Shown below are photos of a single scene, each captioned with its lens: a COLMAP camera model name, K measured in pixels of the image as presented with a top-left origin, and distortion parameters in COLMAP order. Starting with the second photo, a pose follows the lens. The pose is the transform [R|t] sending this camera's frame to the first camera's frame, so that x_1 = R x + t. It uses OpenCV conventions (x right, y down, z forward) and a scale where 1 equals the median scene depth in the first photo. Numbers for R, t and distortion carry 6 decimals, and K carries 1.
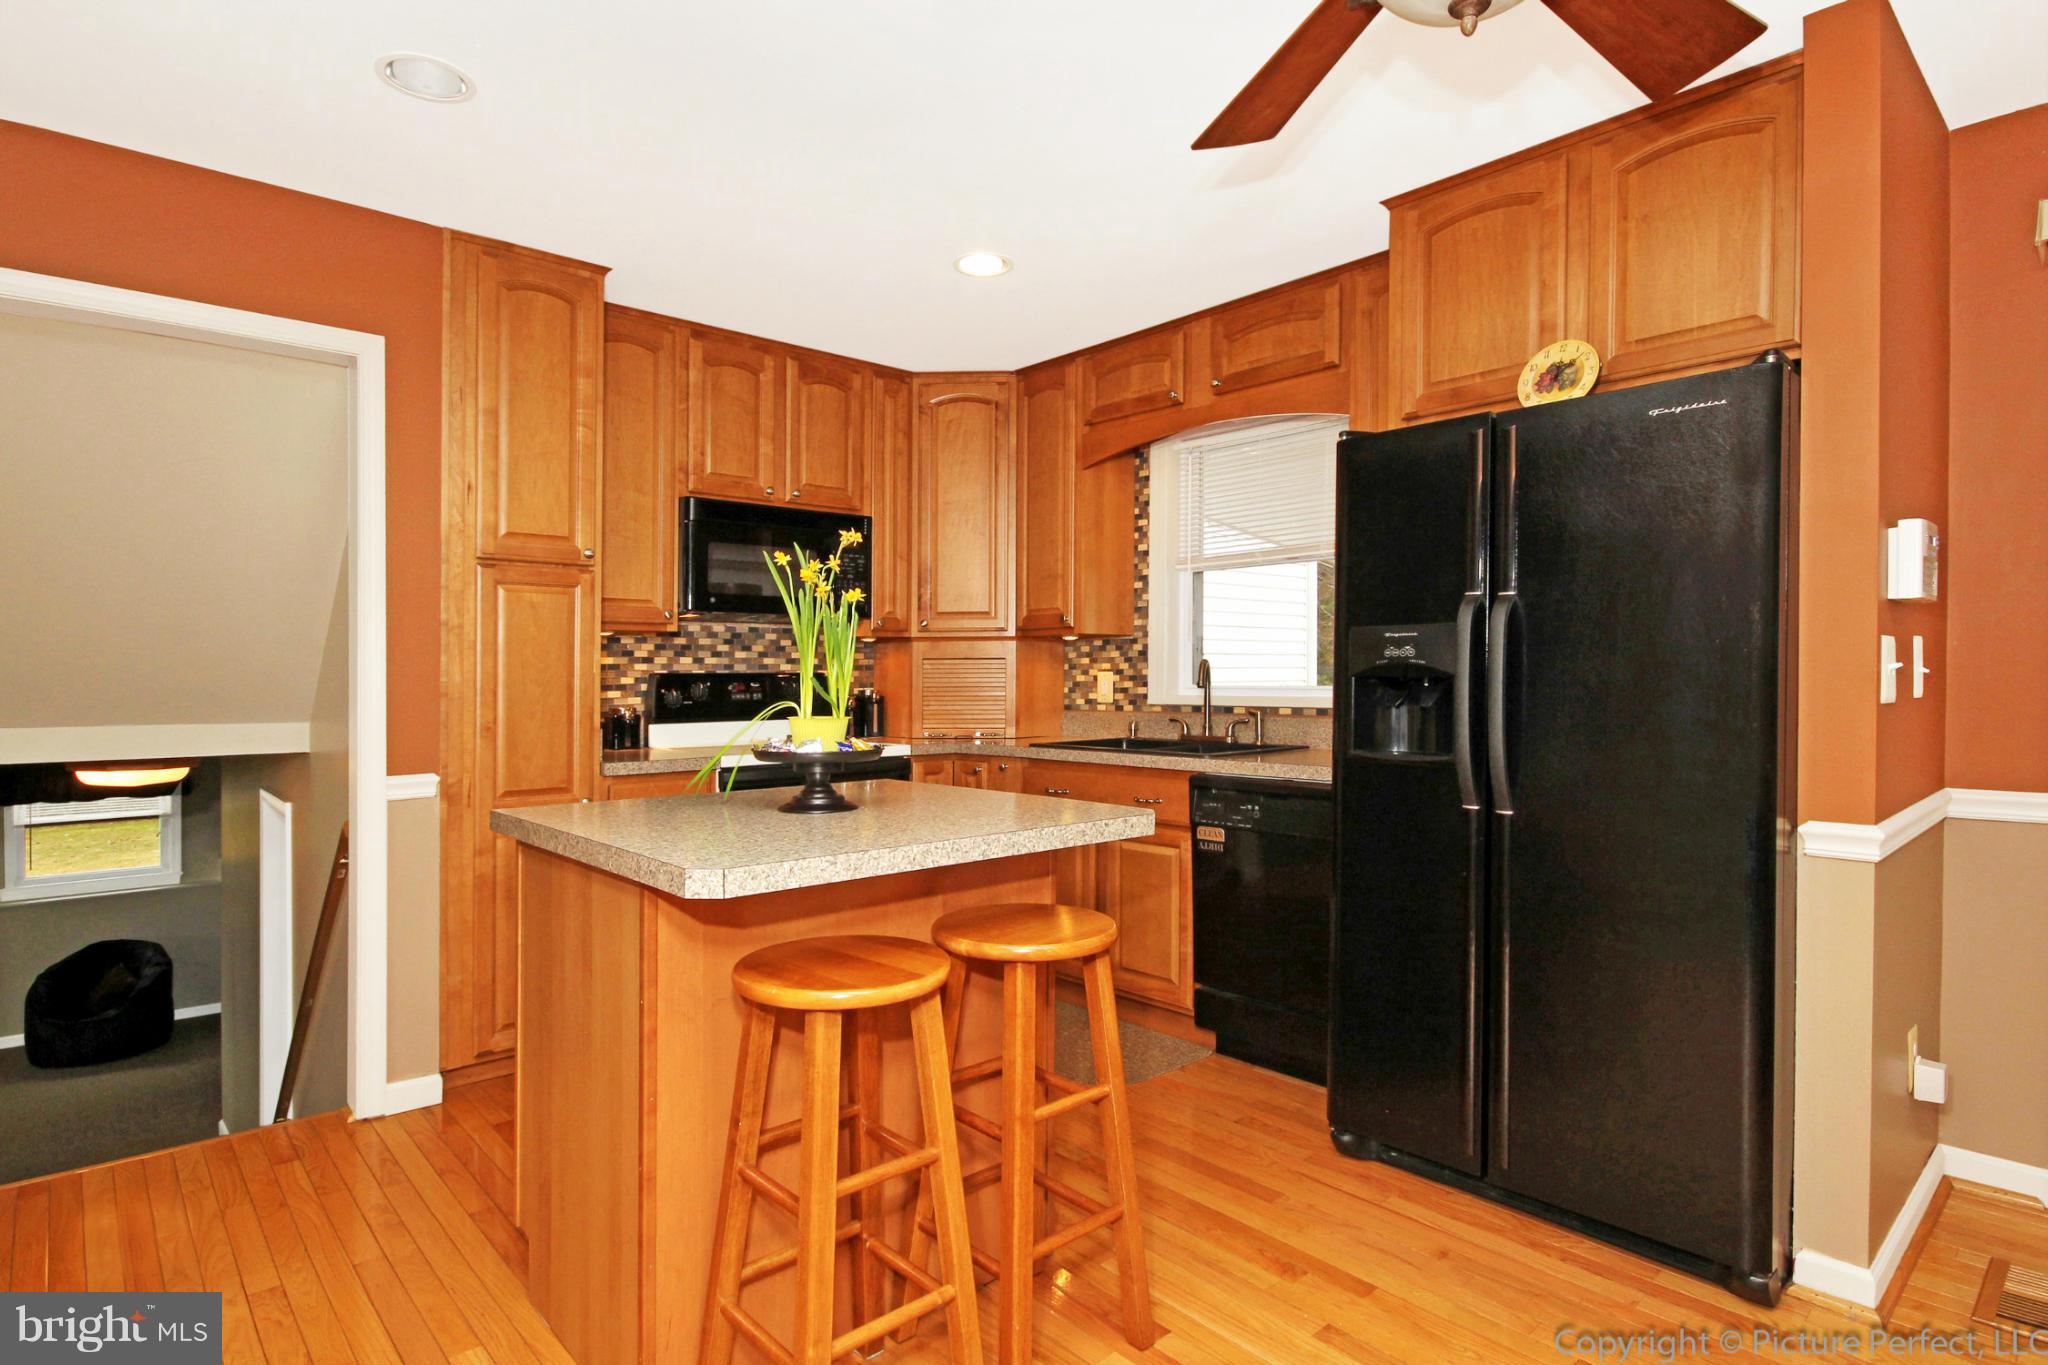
lens RADIAL K [[1089.8, 0, 1014.6], [0, 1089.8, 748.3], [0, 0, 1]] dist [-0.003095, -0.000529]
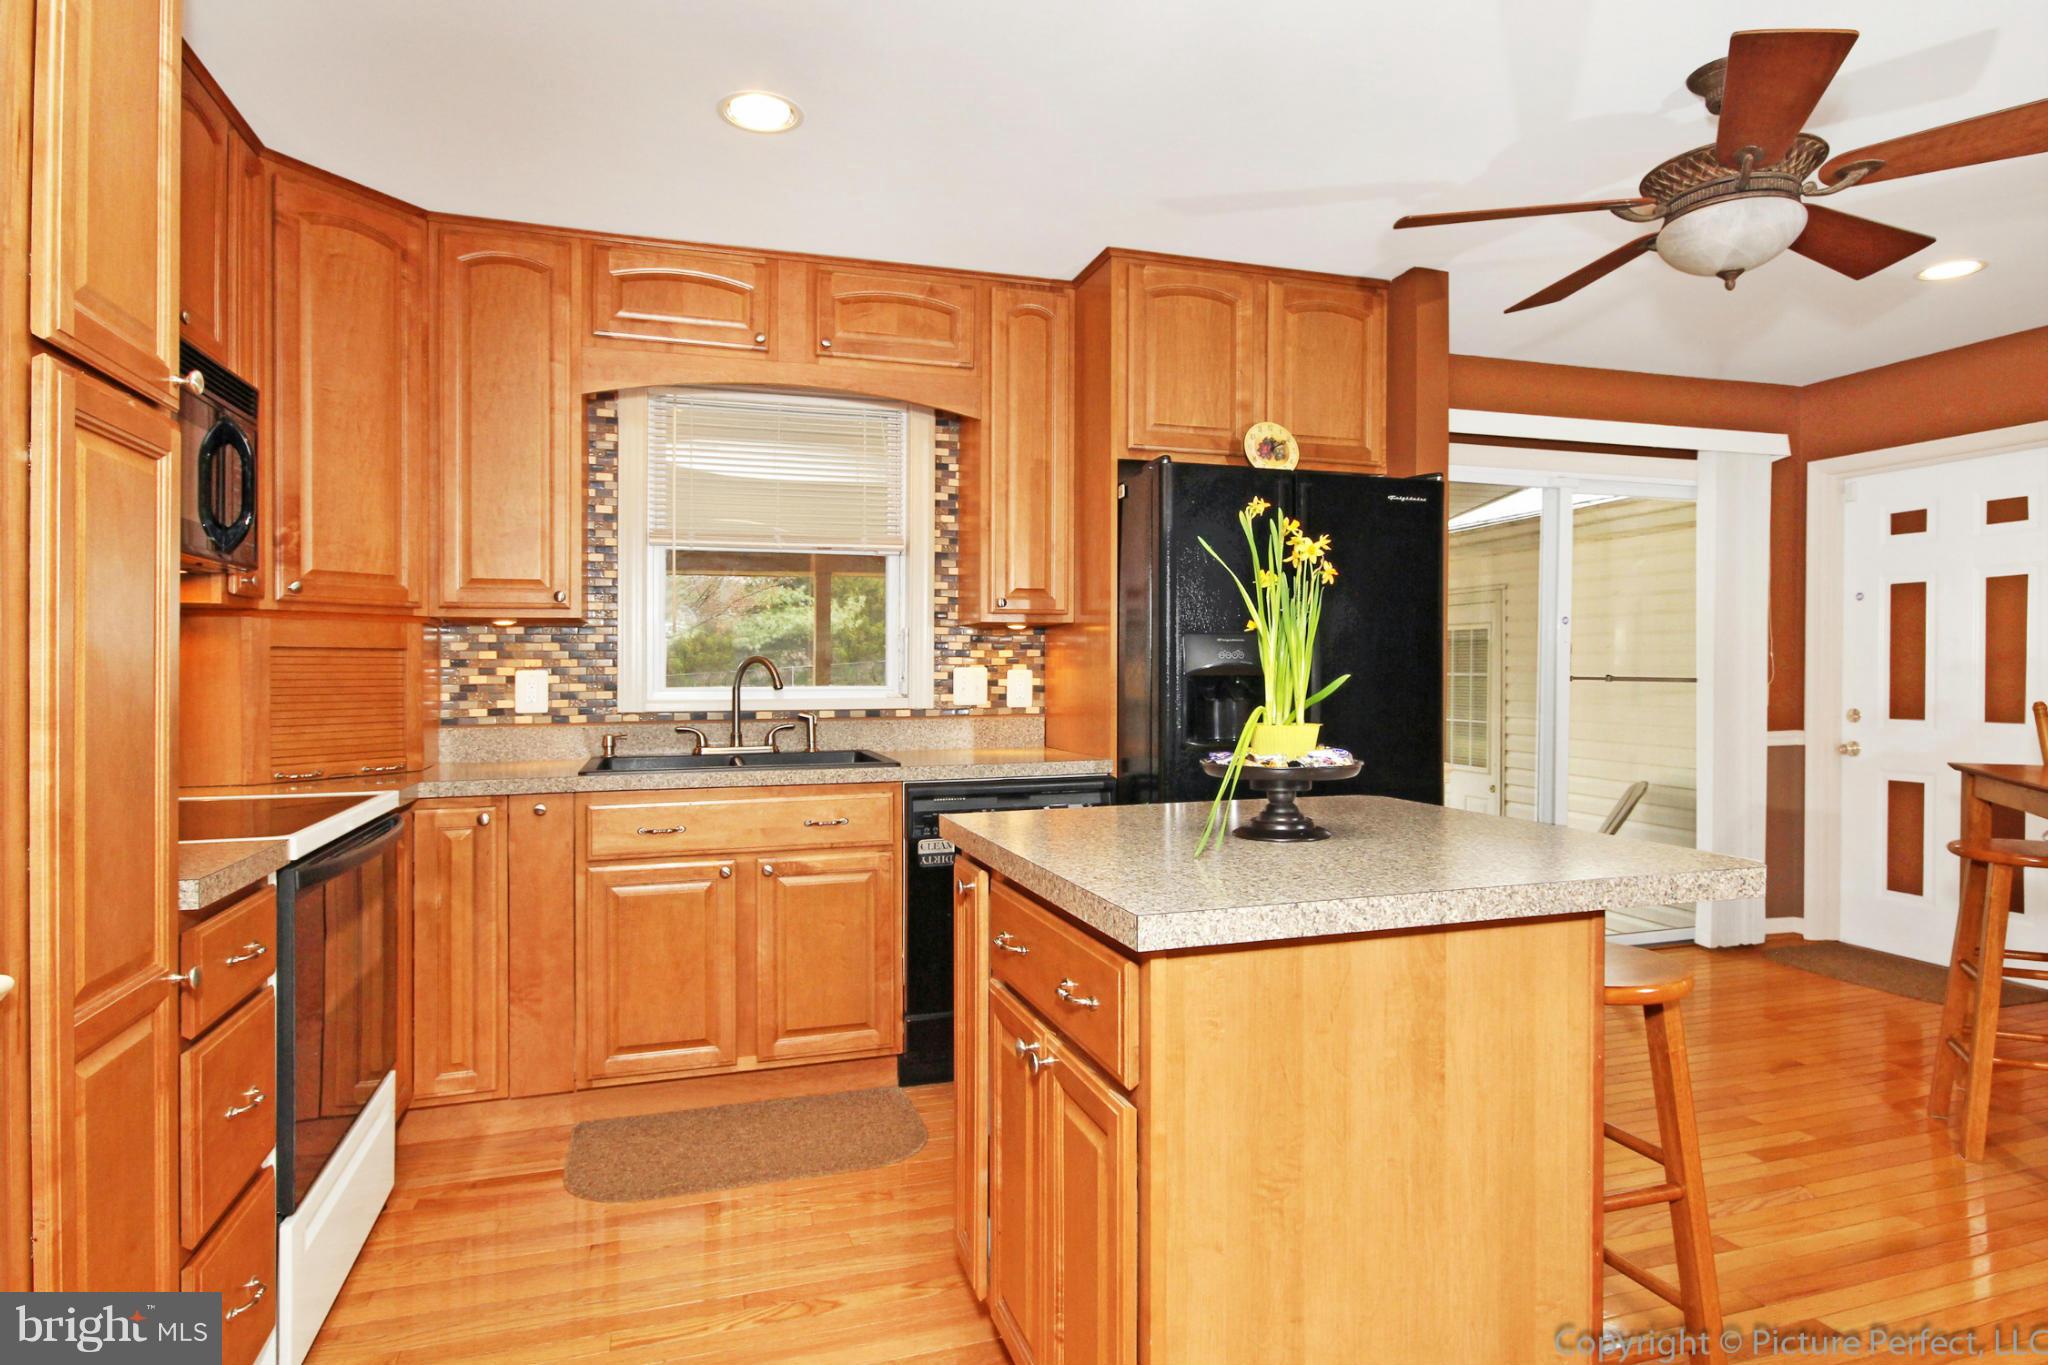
lens RADIAL K [[1133.7, 0, 1056.1], [0, 1133.7, 667.9], [0, 0, 1]] dist [-0.003342, 0.000718]
pose [[0.402239, 0.006002, 0.915515, -0.531097], [0.063023, 0.997425, -0.034228, -0.027723], [-0.913363, 0.071466, 0.400825, 0.432629]]
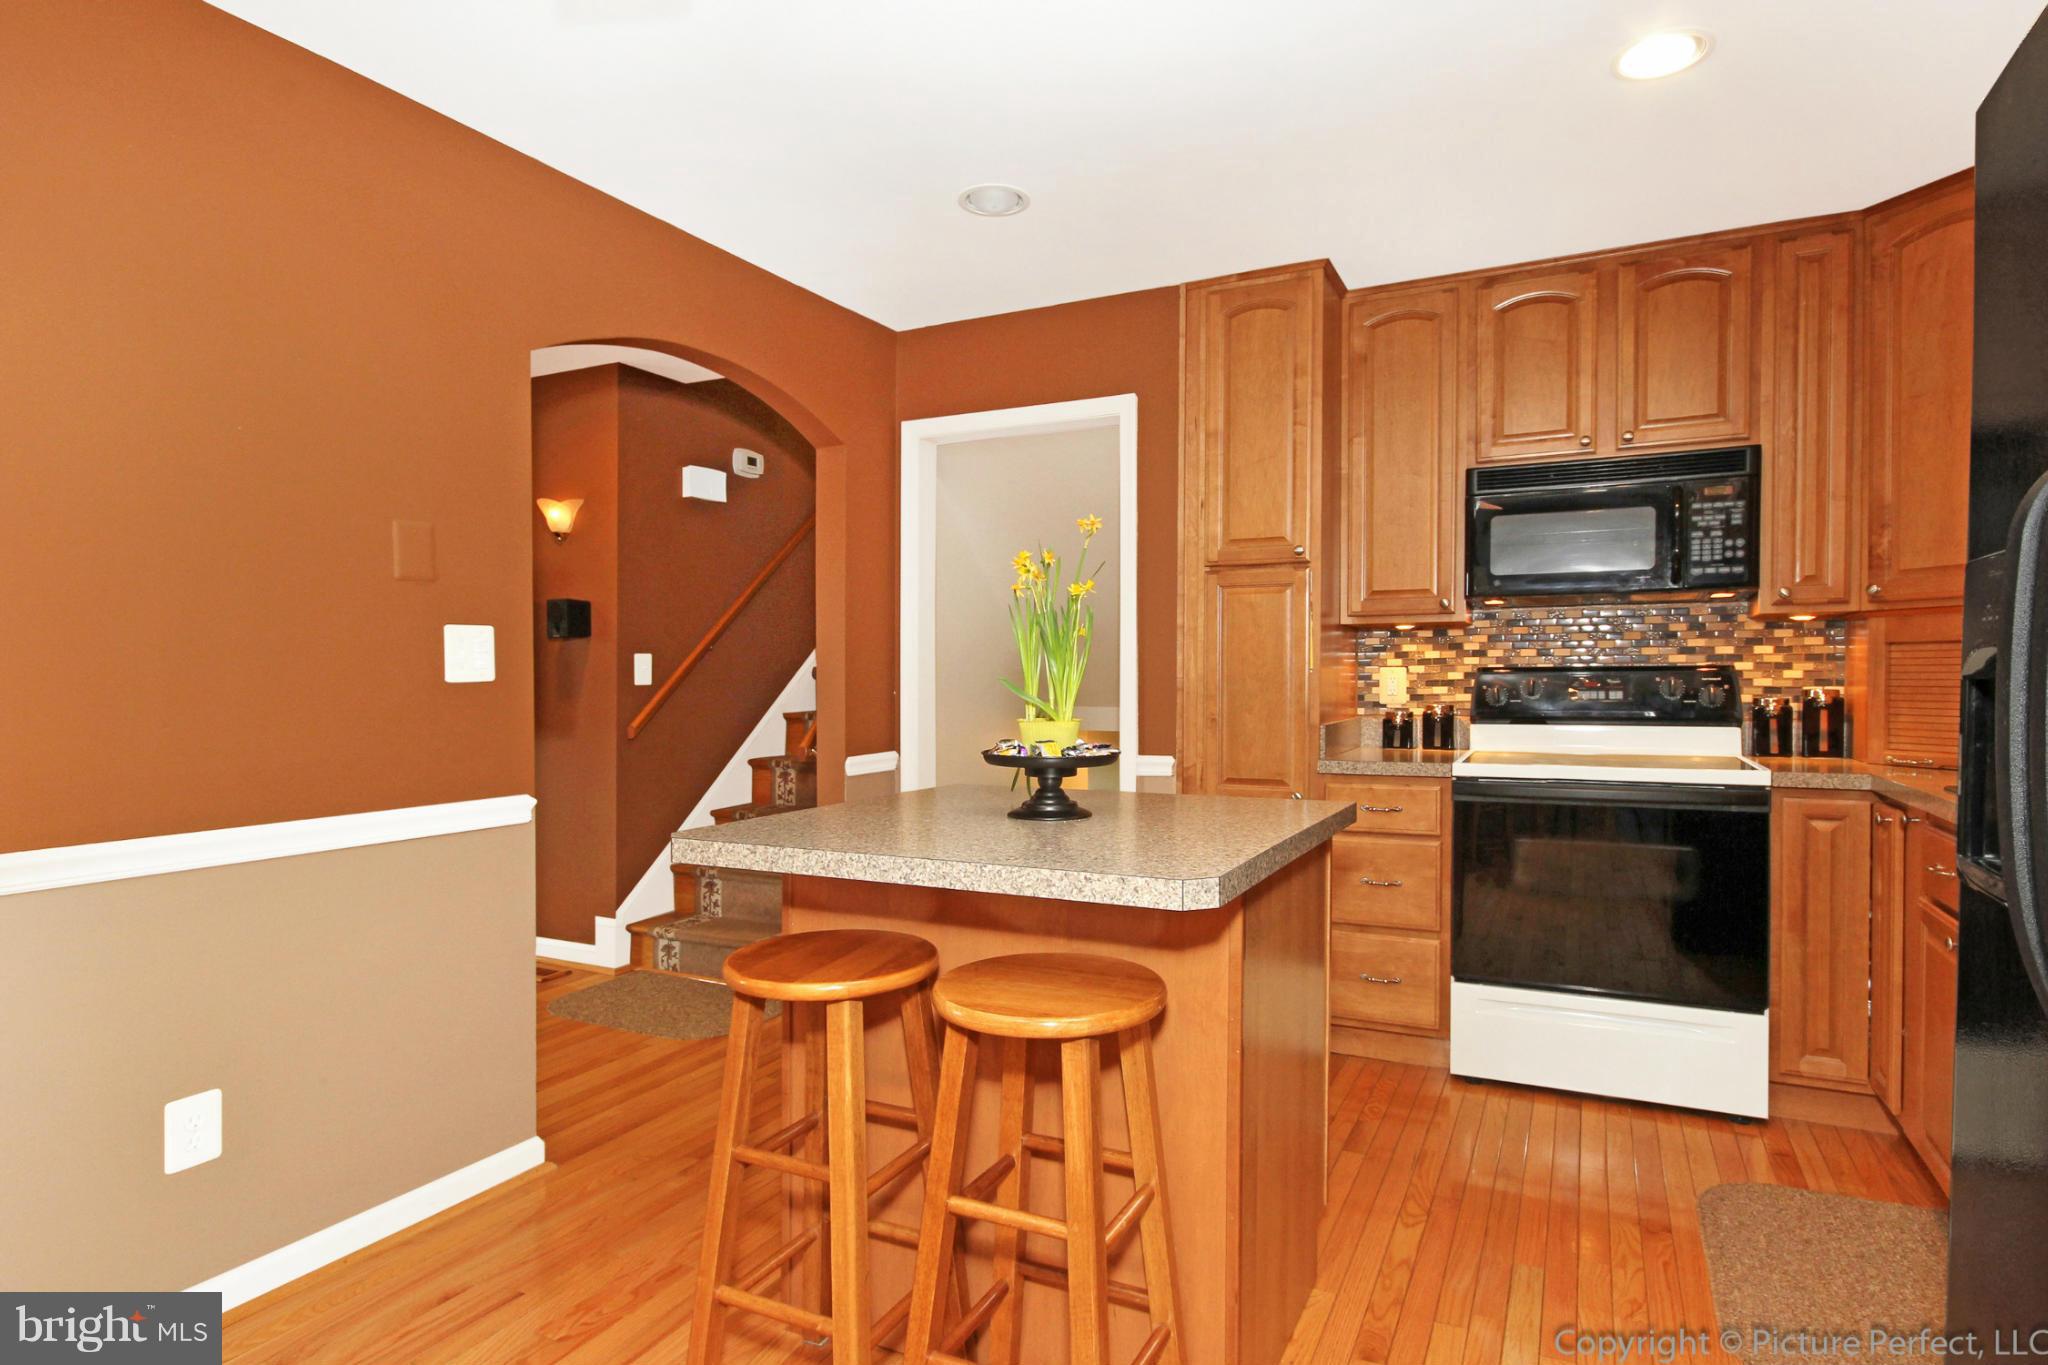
lens RADIAL K [[1111.2, 0, 1117.3], [0, 1111.2, 689.5], [0, 0, 1]] dist [0.000071, -0.000037]
pose [[0.378799, 0.014794, -0.925361, 0.404698], [-0.056847, 0.998356, -0.007310, -0.027281], [0.923732, 0.055373, 0.379017, 0.378406]]
